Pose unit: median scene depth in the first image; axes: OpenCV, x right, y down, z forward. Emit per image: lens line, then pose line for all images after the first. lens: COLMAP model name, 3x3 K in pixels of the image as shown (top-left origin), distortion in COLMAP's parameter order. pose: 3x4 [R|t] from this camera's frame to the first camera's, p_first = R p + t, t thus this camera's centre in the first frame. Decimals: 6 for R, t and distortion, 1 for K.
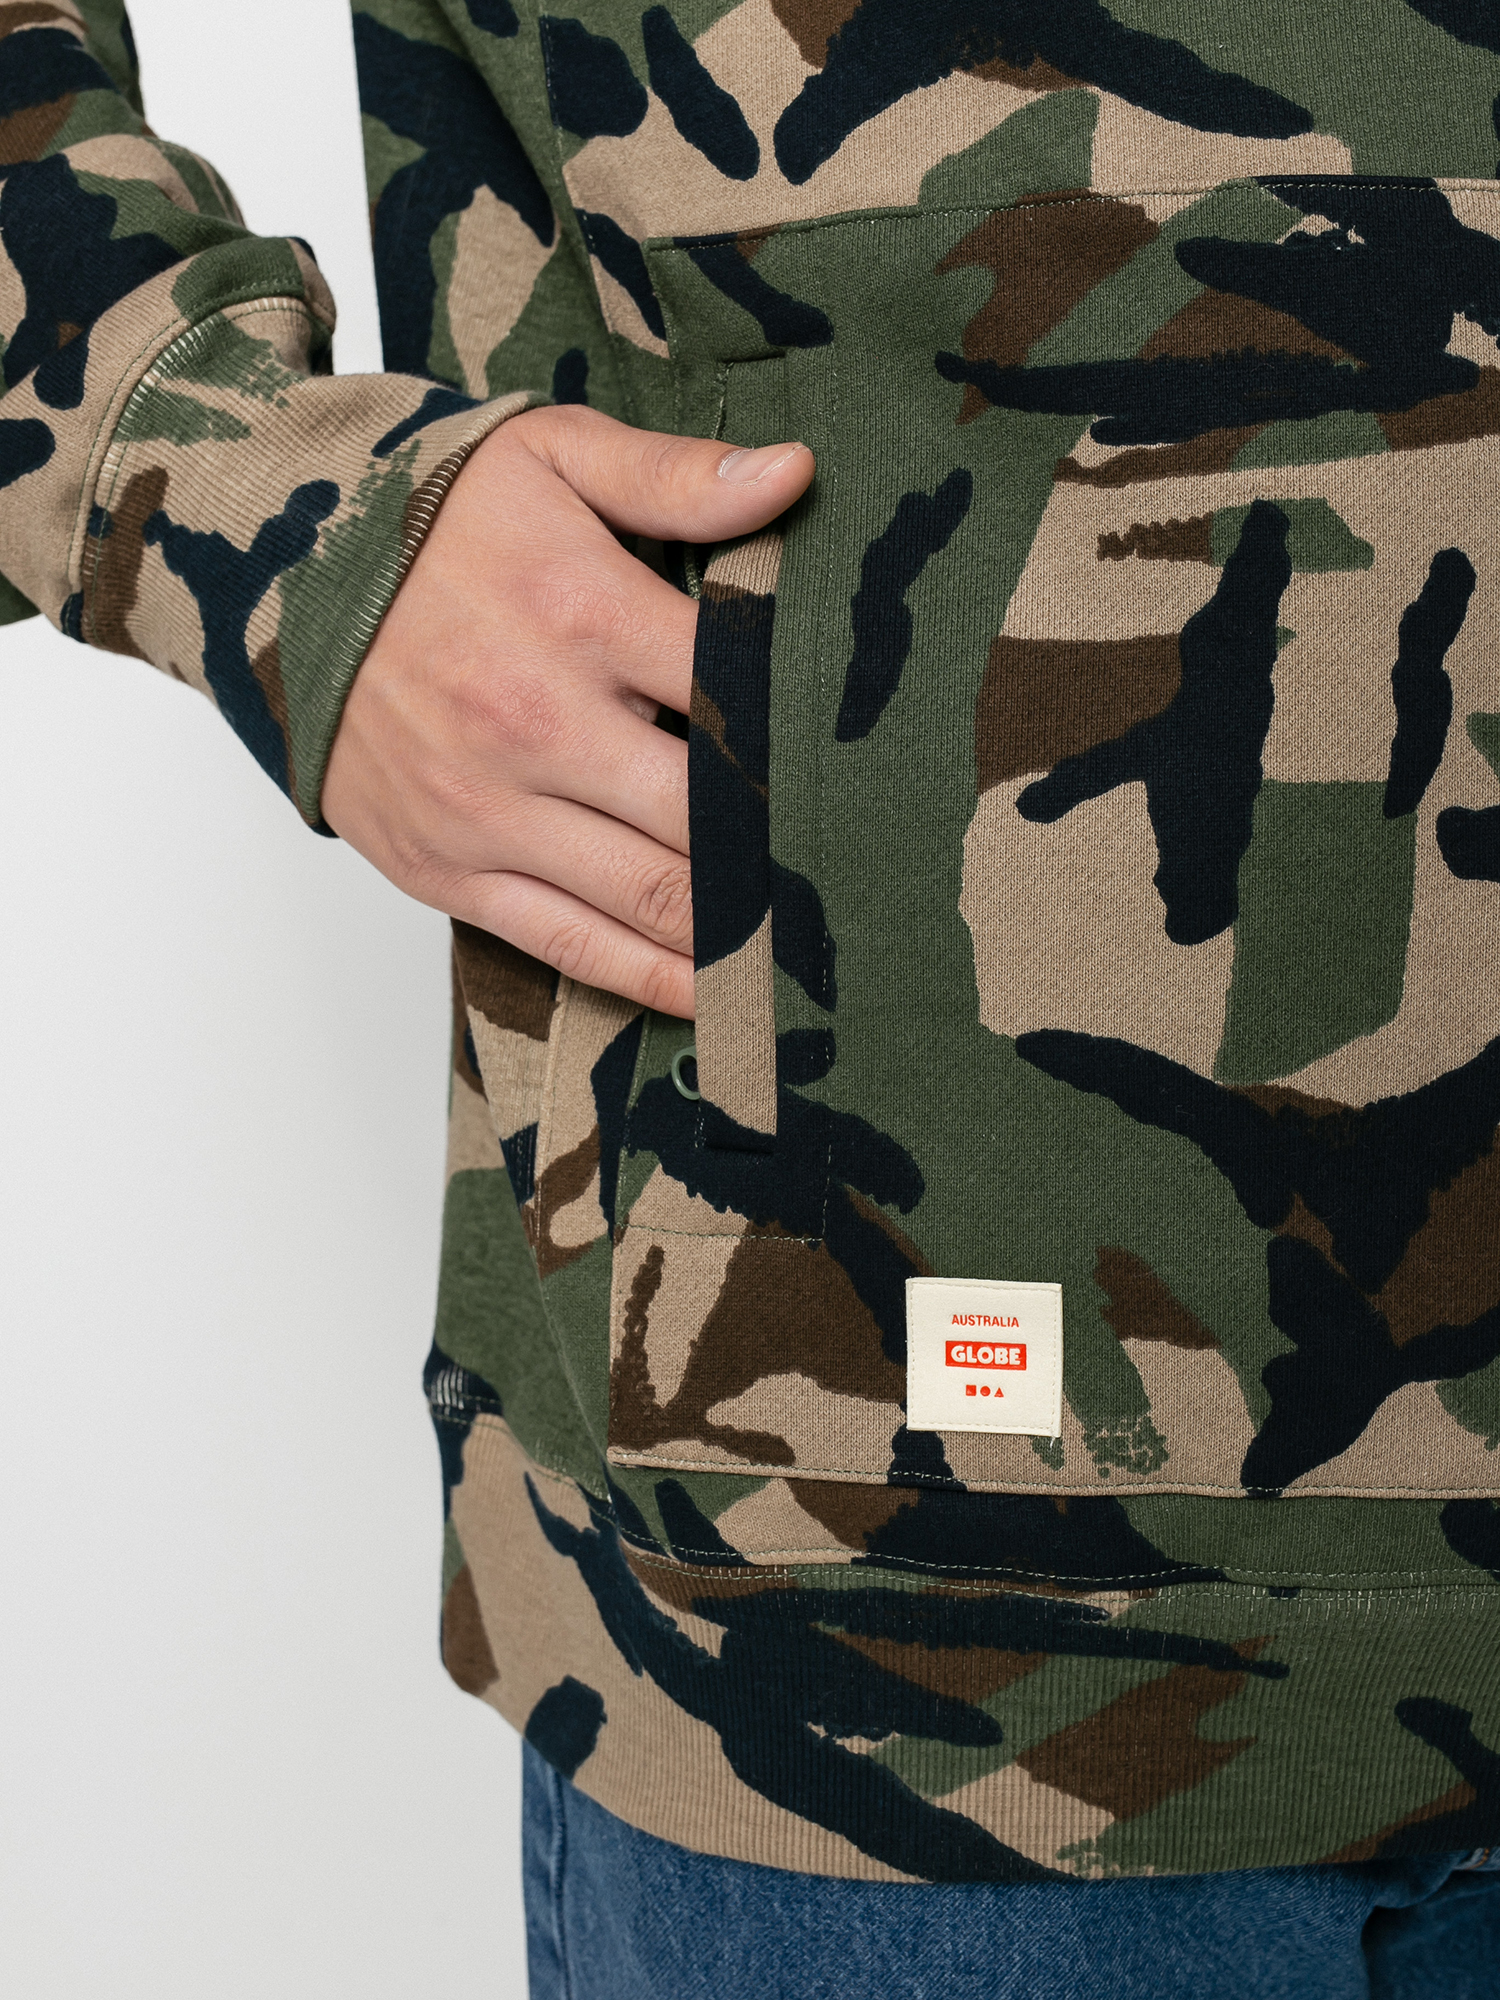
lens RADIAL K [[2840.5, 0, 750.0], [0, 2840.5, 1000.0], [0, 0, 1]] dist [0.138407, 0.016130]
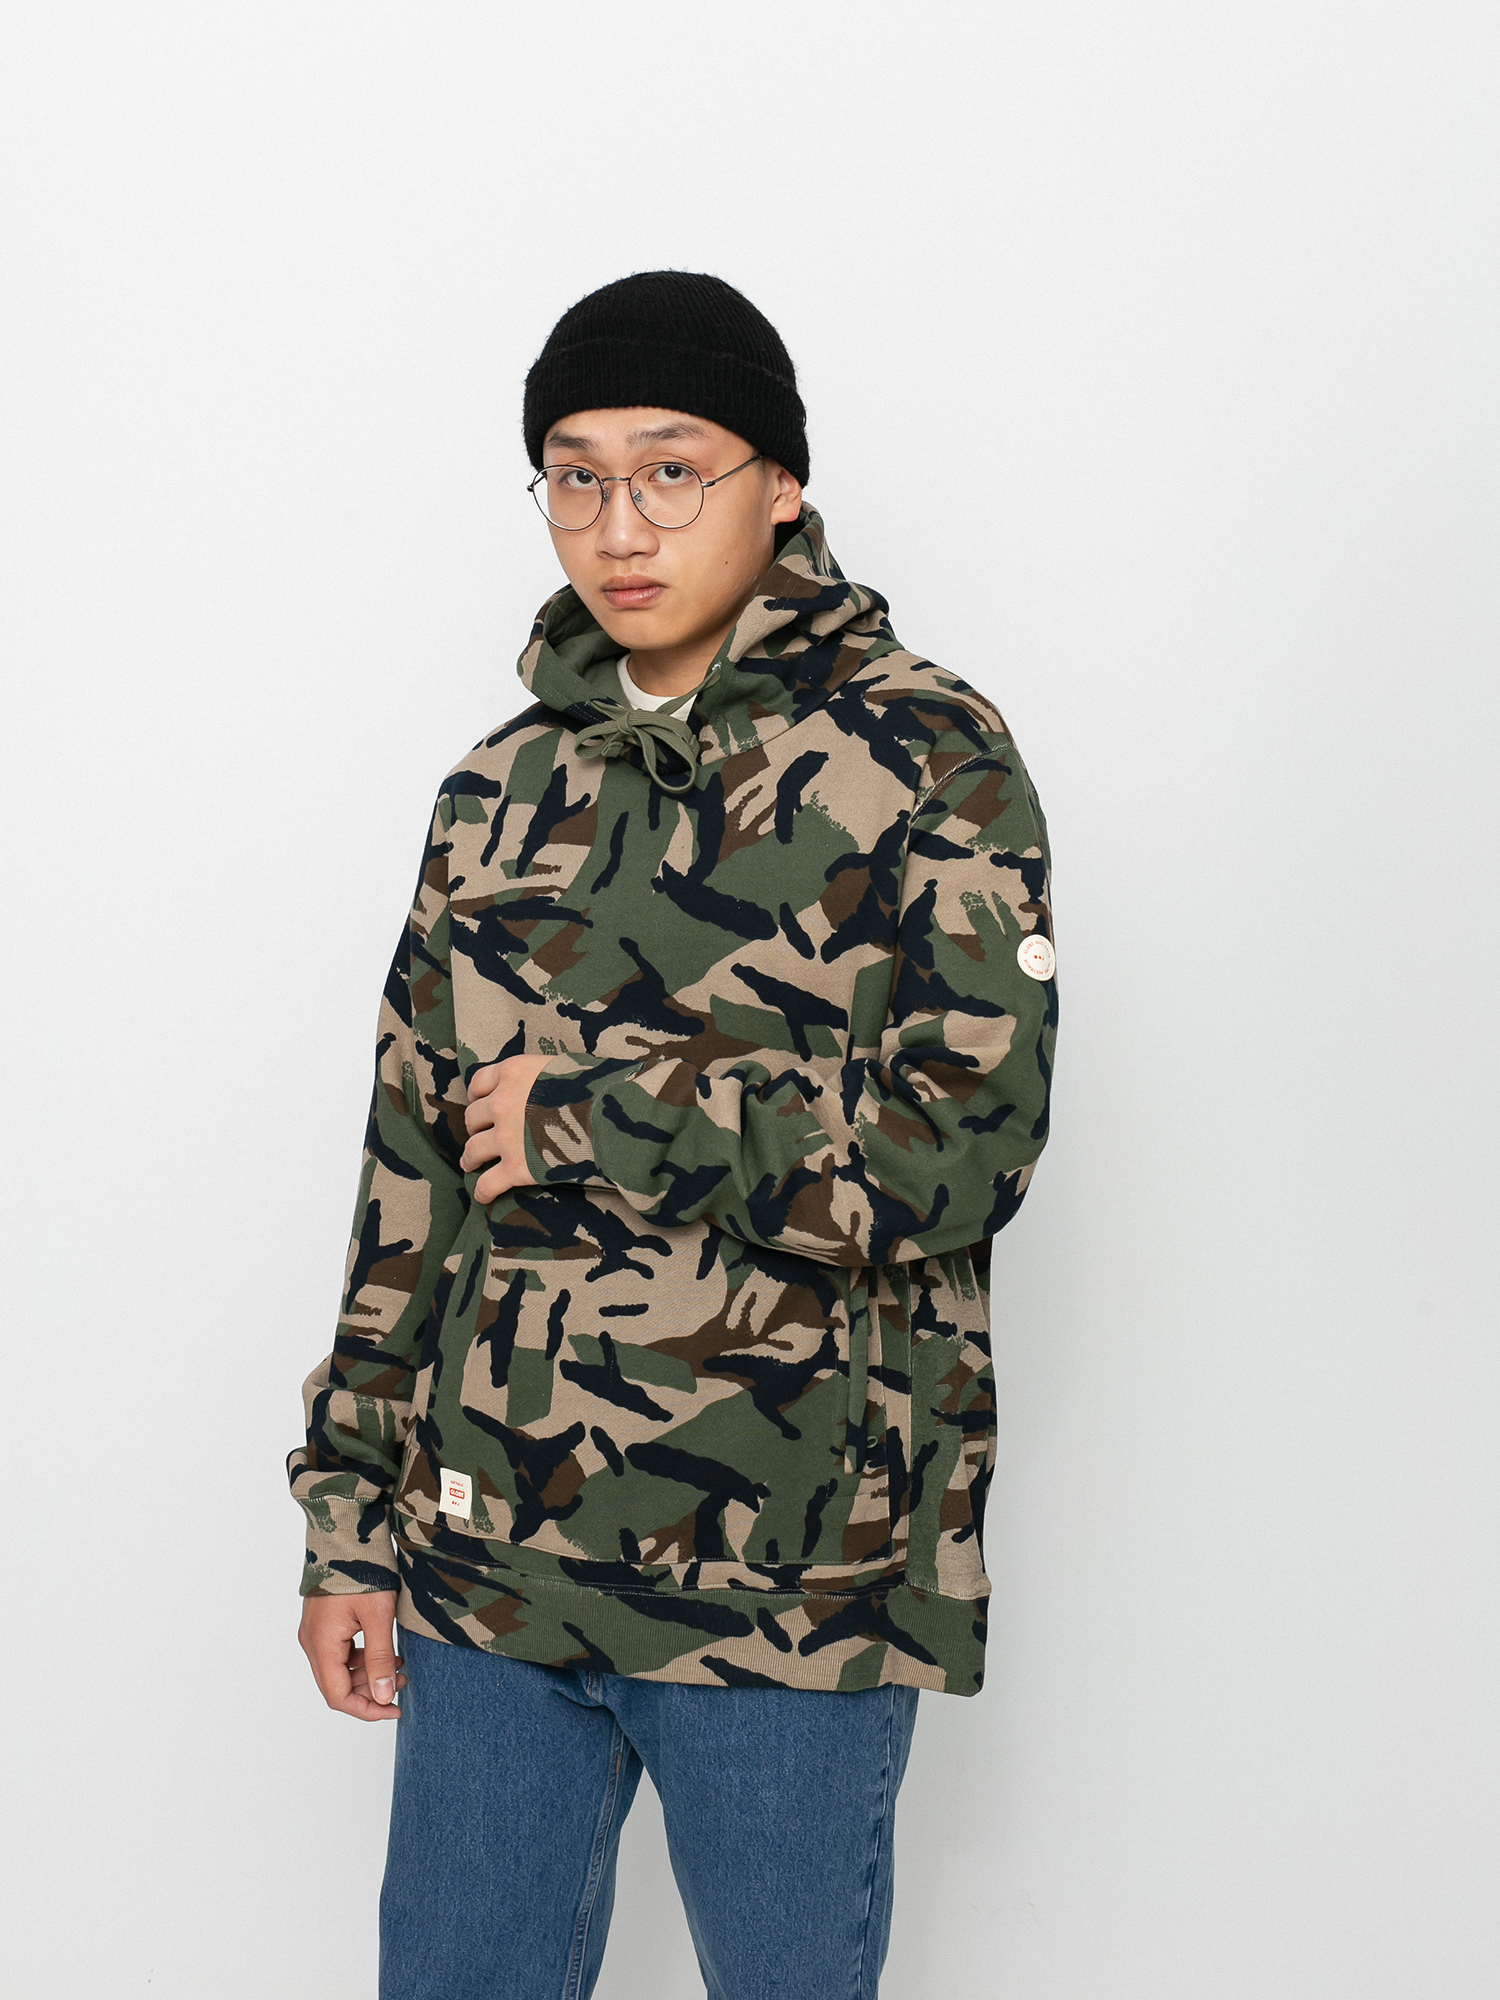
lens RADIAL K [[2840.5, 0, 750.0], [0, 2840.5, 1000.0], [0, 0, 1]] dist [0.138407, 0.016130]
pose [[0.890214, 0.085582, -0.447431, 1.978657], [-0.097243, 0.995256, -0.003109, -0.518636], [0.445042, 0.046277, 0.894313, -2.075355]]
